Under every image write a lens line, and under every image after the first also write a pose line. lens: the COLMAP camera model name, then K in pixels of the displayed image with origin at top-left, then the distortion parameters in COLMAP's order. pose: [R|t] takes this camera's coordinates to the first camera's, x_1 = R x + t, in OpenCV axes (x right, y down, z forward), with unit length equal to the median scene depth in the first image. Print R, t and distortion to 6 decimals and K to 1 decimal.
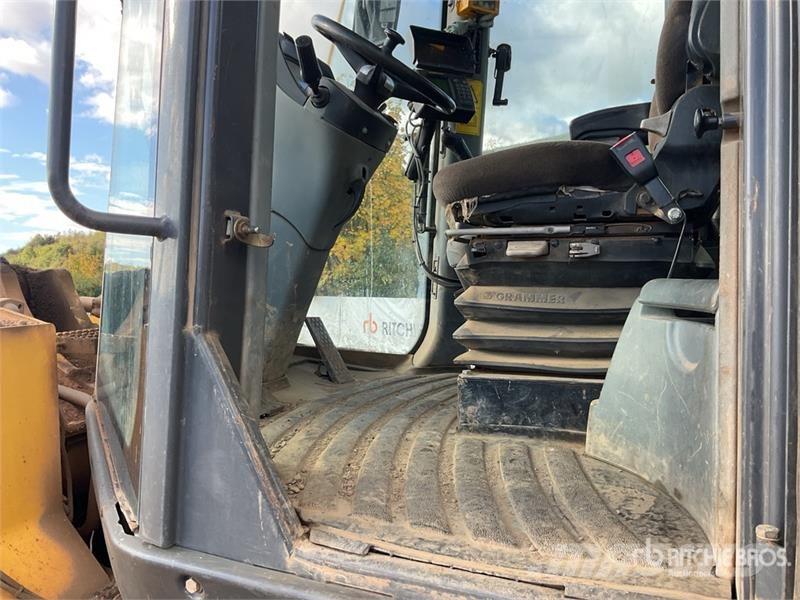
lens RADIAL K [[650.7, 0, 400.0], [0, 650.7, 300.0], [0, 0, 1]] dist [0.090530, -0.181506]
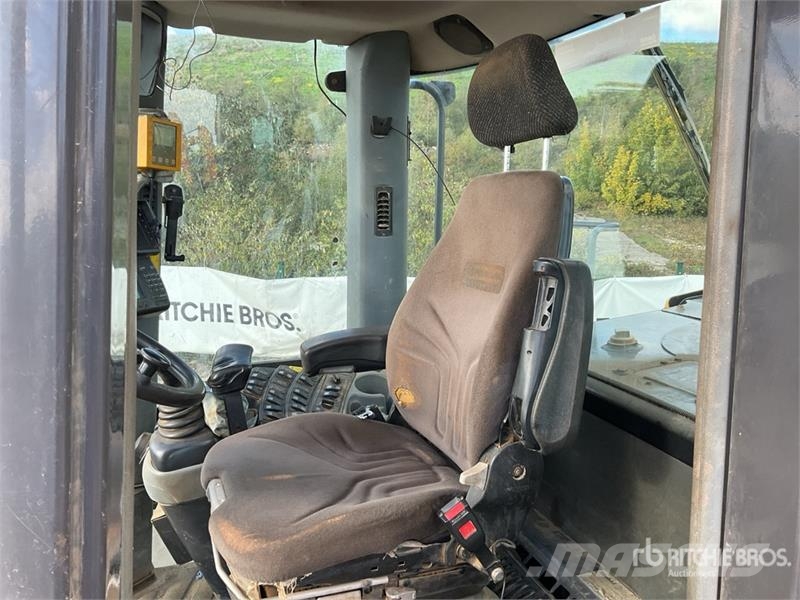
lens RADIAL K [[650.7, 0, 400.0], [0, 650.7, 300.0], [0, 0, 1]] dist [0.090530, -0.181506]
pose [[0.767067, -0.091045, 0.635074, -0.278708], [0.009979, 0.991453, 0.130082, -0.616387], [-0.641489, -0.093444, 0.761419, 0.318746]]
